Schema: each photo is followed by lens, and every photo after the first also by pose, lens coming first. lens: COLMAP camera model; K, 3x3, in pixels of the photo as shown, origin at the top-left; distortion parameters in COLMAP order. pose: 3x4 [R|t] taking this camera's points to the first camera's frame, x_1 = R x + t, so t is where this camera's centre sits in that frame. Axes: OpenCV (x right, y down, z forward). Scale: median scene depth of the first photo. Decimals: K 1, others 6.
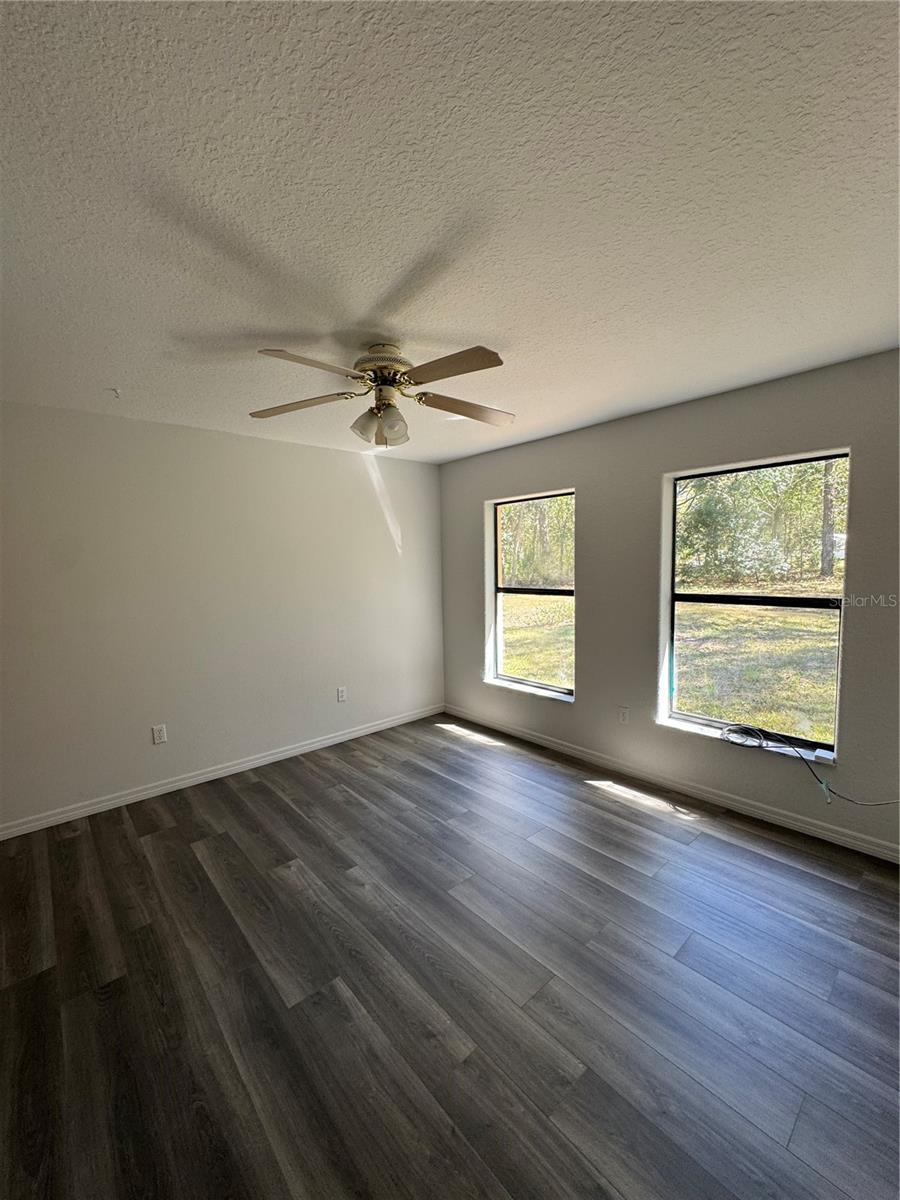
lens RADIAL K [[482.2, 0, 450.0], [0, 482.2, 600.0], [0, 0, 1]] dist [-0.002881, 0.000194]
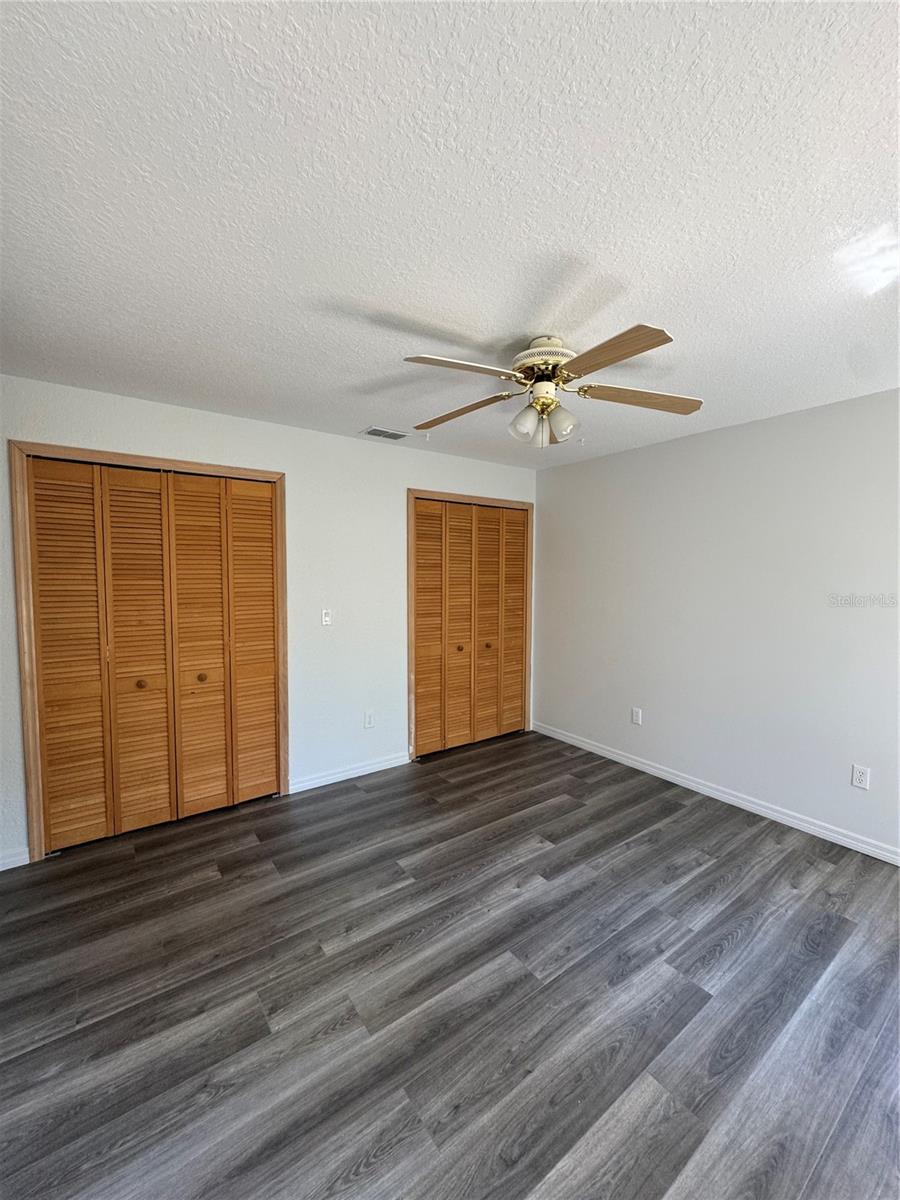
lens RADIAL K [[482.2, 0, 450.0], [0, 482.2, 600.0], [0, 0, 1]] dist [-0.002881, 0.000194]
pose [[-0.097999, 0.080763, -0.991904, 0.707796], [-0.082495, 0.992612, 0.088971, -0.079655], [0.991762, 0.090546, -0.090612, 0.795924]]
